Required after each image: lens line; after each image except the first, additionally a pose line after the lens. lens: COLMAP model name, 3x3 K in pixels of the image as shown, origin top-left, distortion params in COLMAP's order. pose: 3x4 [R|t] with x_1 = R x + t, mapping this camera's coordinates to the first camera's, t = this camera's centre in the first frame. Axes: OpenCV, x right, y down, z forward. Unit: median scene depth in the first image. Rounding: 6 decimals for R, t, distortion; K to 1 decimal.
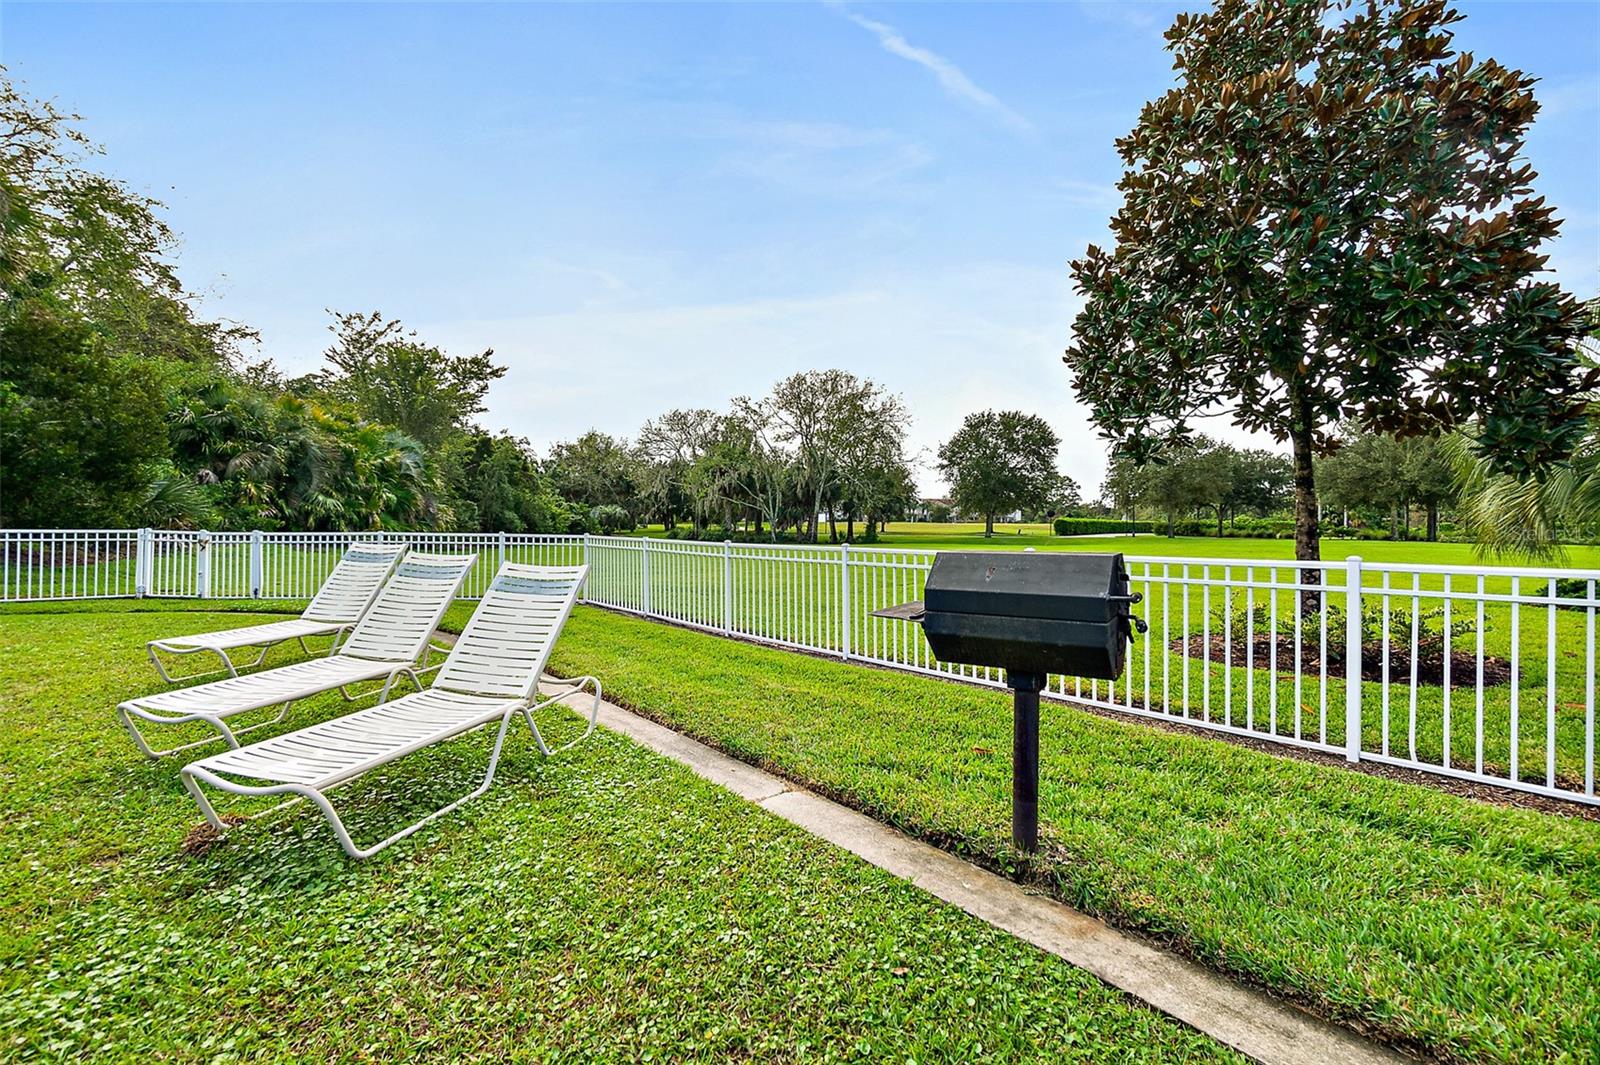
lens RADIAL K [[711.3, 0, 800.0], [0, 711.3, 532.5], [0, 0, 1]] dist [-0.032822, -0.000589]
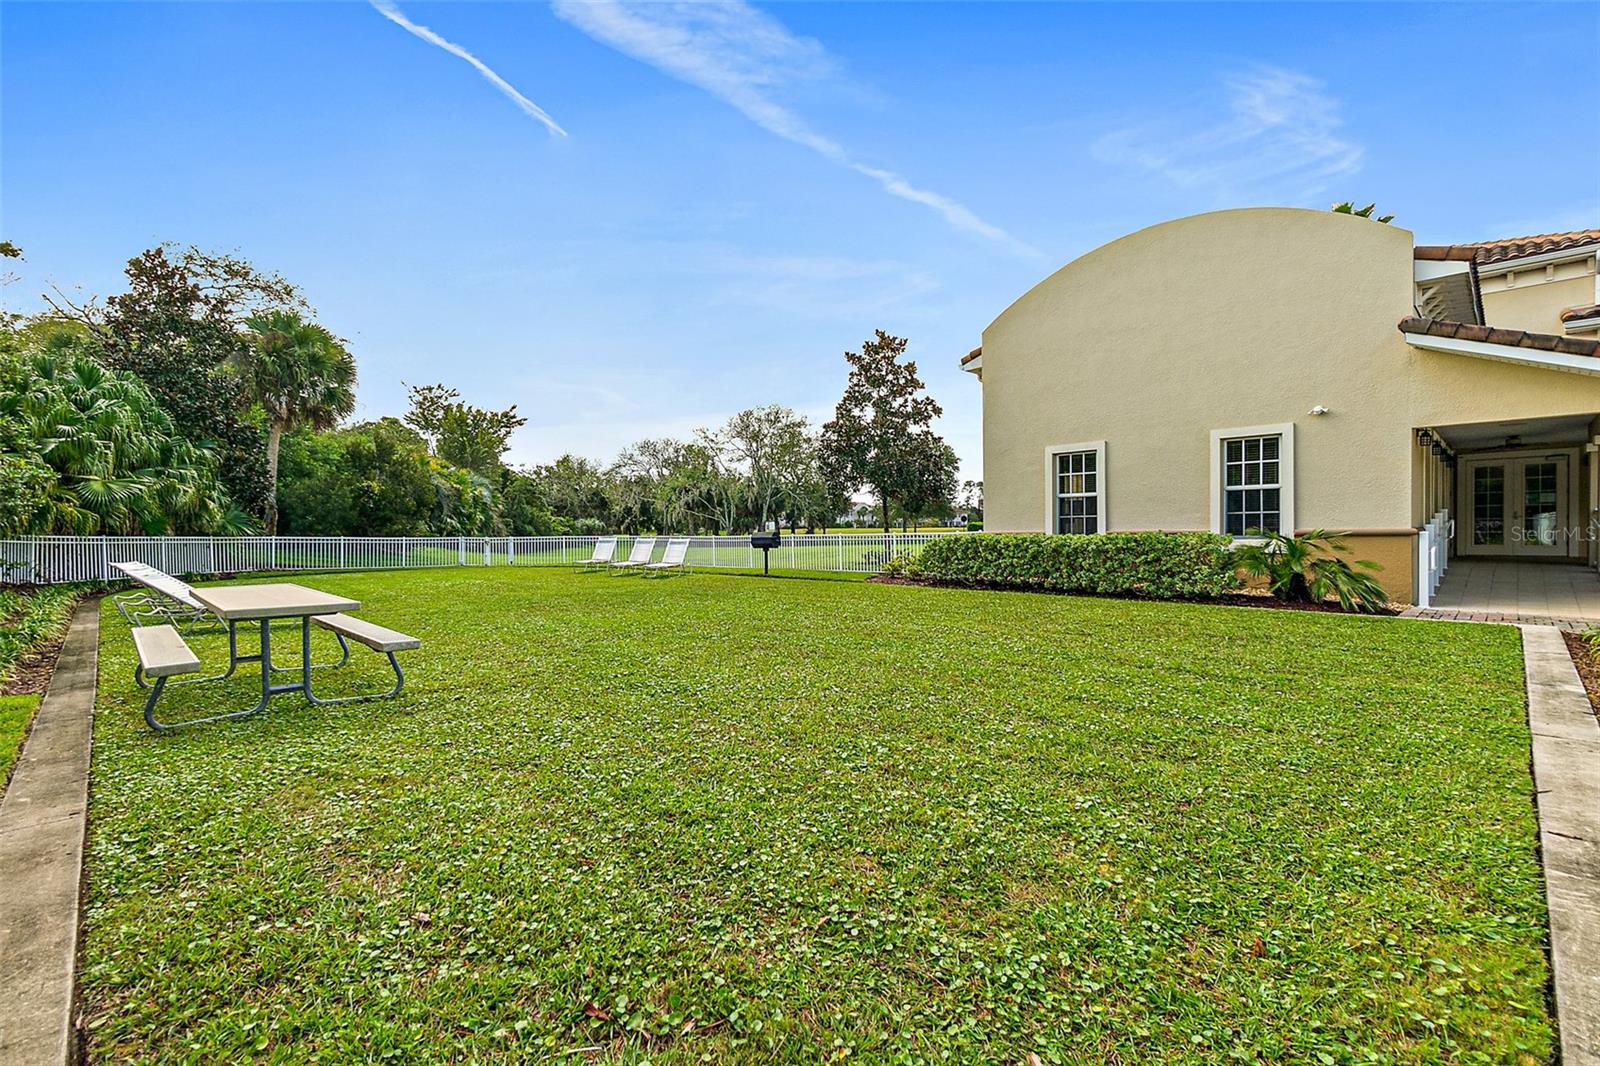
lens RADIAL K [[711.3, 0, 800.0], [0, 711.3, 533.0], [0, 0, 1]] dist [-0.032822, -0.000589]
pose [[0.997899, -0.019498, 0.061791, 0.008365], [0.020134, 0.999750, -0.009675, 0.004265], [-0.061587, 0.010898, 0.998042, -0.217109]]
